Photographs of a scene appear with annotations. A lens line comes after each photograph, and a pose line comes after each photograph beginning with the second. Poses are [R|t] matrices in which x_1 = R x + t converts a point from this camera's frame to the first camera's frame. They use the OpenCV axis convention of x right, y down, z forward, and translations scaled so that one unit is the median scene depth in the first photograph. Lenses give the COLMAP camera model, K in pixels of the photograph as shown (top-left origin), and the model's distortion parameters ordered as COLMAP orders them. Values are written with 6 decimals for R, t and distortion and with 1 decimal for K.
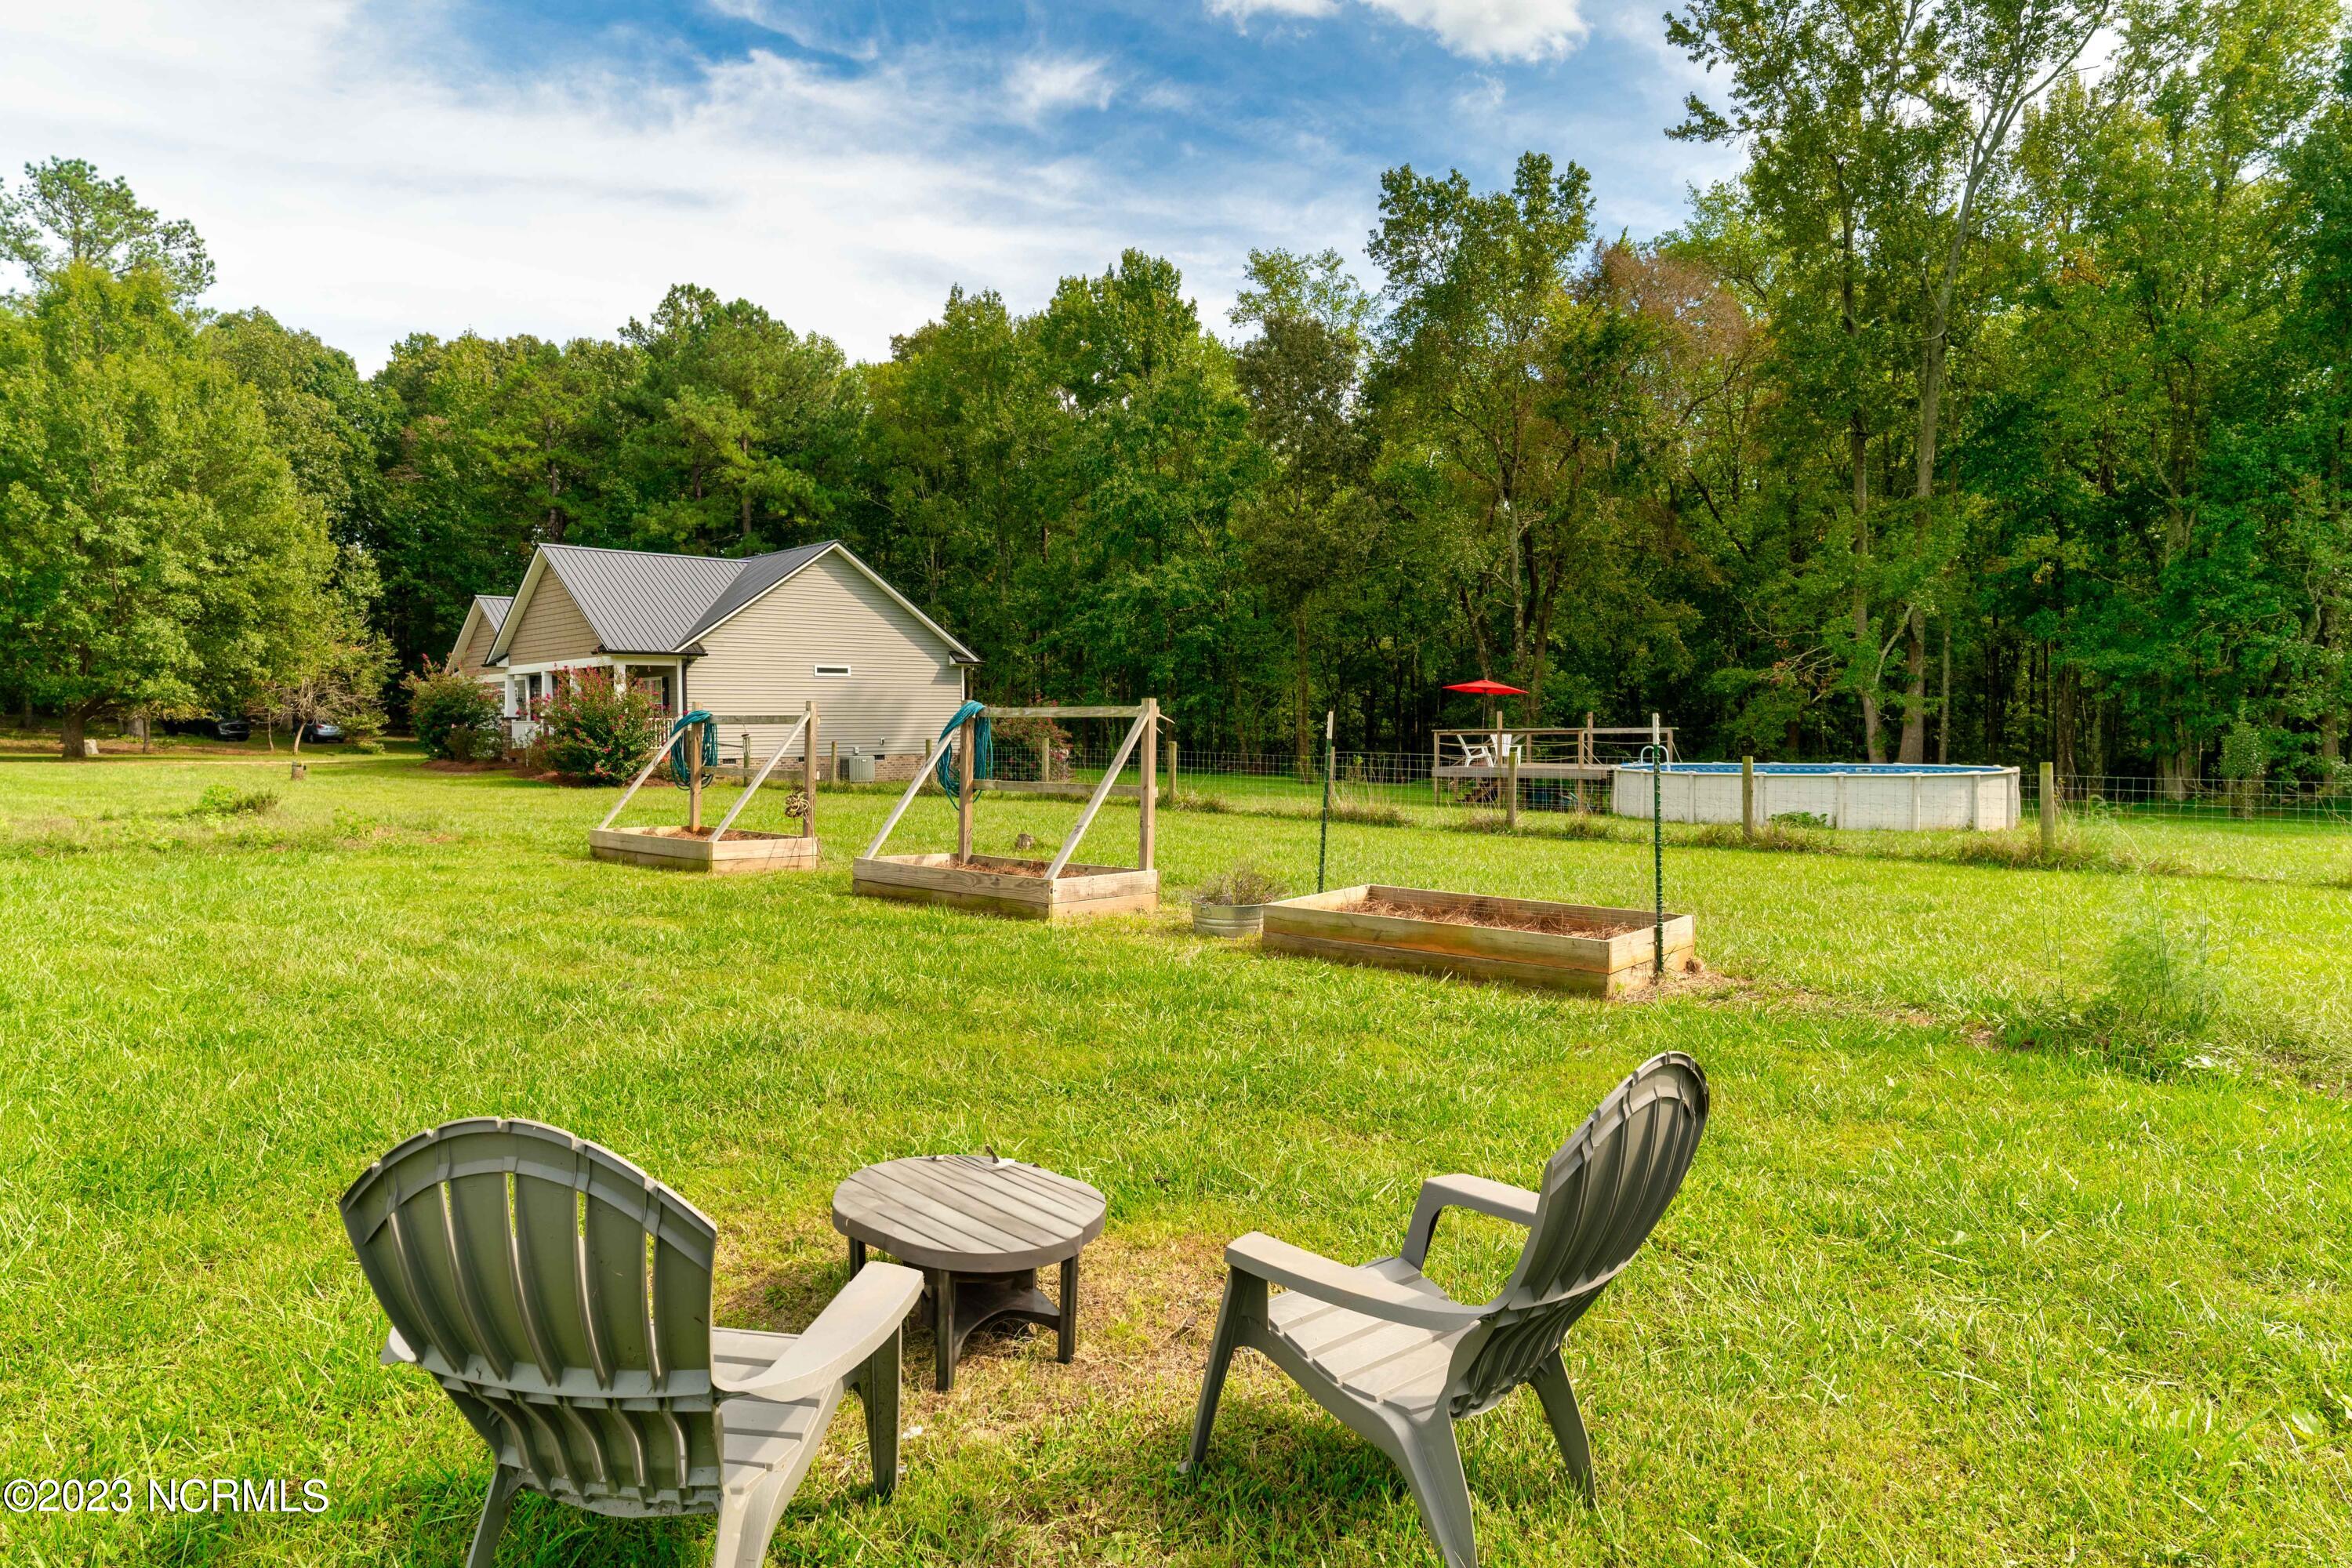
lens RADIAL K [[1394.9, 0, 1176.0], [0, 1394.9, 784.0], [0, 0, 1]] dist [-0.001602, -0.003040]
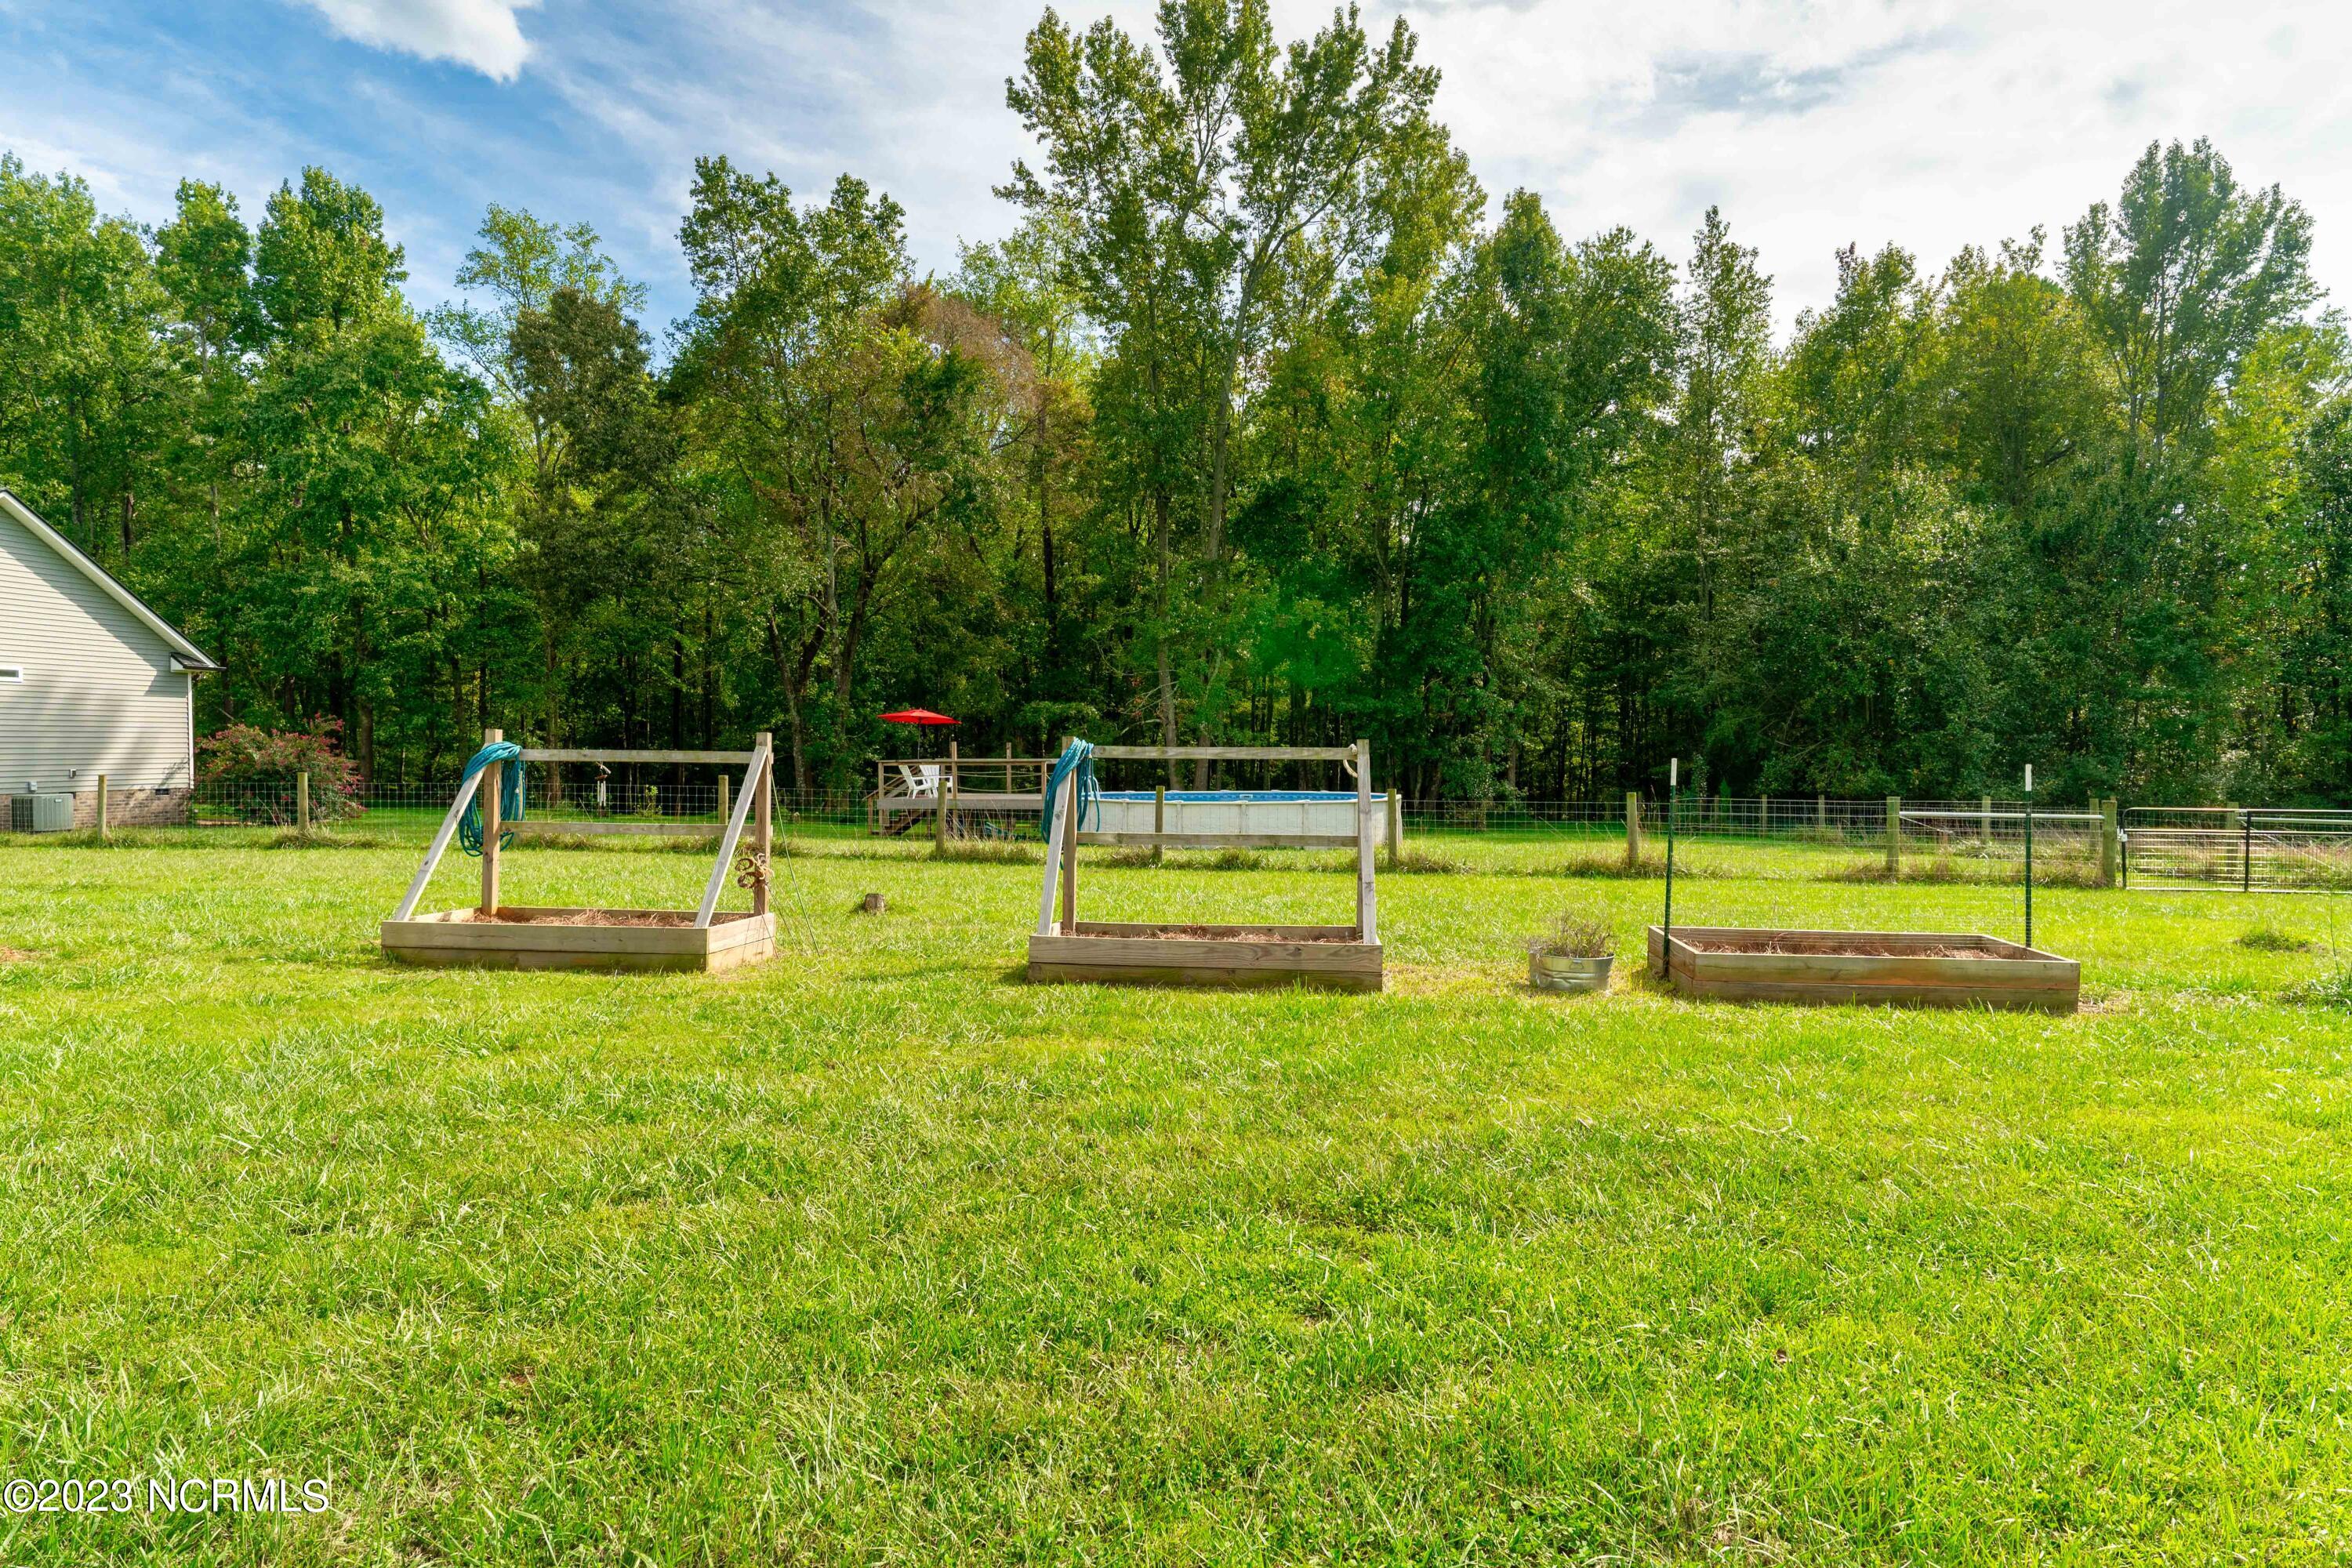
lens RADIAL K [[1394.9, 0, 1176.0], [0, 1394.9, 784.0], [0, 0, 1]] dist [-0.001602, -0.003040]
pose [[0.811083, -0.008481, 0.584870, -0.140366], [0.018751, 0.999758, -0.011506, -0.005061], [-0.584631, 0.020299, 0.811045, 0.070280]]
